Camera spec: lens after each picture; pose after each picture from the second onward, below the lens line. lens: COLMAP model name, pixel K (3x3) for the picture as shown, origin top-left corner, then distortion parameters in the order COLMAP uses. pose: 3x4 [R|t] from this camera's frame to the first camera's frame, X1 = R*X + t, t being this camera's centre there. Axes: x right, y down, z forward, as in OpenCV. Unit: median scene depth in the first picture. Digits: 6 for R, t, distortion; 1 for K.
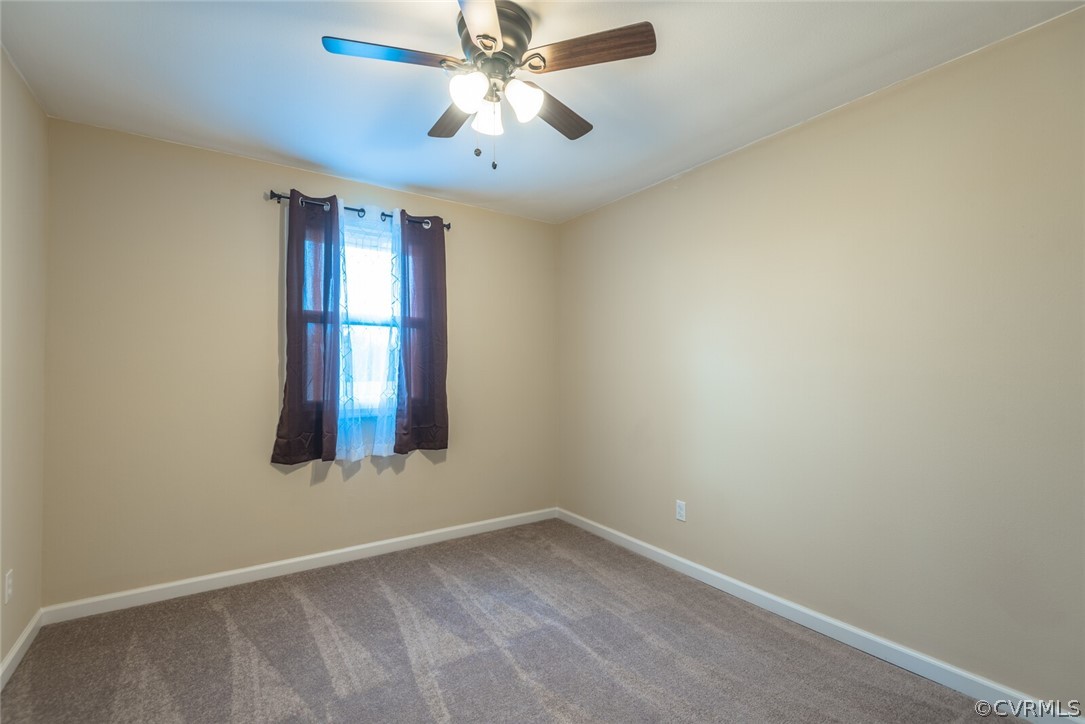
lens RADIAL K [[495.2, 0, 541.5], [0, 495.2, 340.6], [0, 0, 1]] dist [-0.000990, -0.000435]
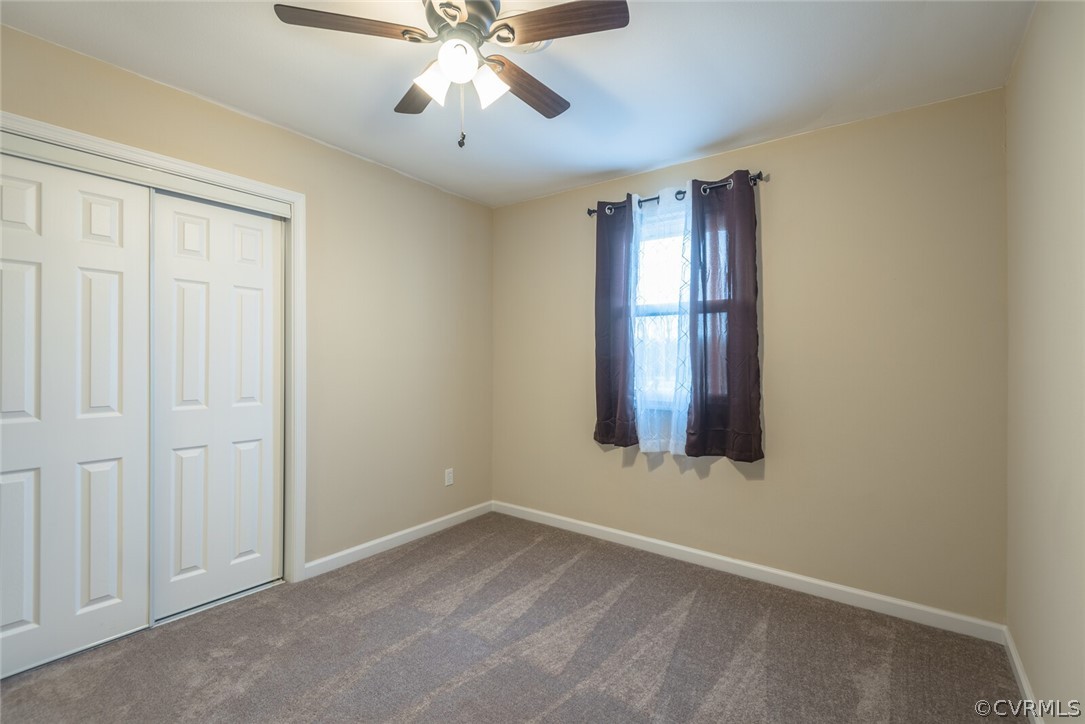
lens RADIAL K [[472.5, 0, 520.3], [0, 472.5, 344.7], [0, 0, 1]] dist [0.003686, 0.000170]
pose [[0.324591, -0.030232, -0.945371, 0.427667], [0.040965, 0.999001, -0.017882, 0.032095], [0.944967, -0.032923, 0.325505, 0.439498]]
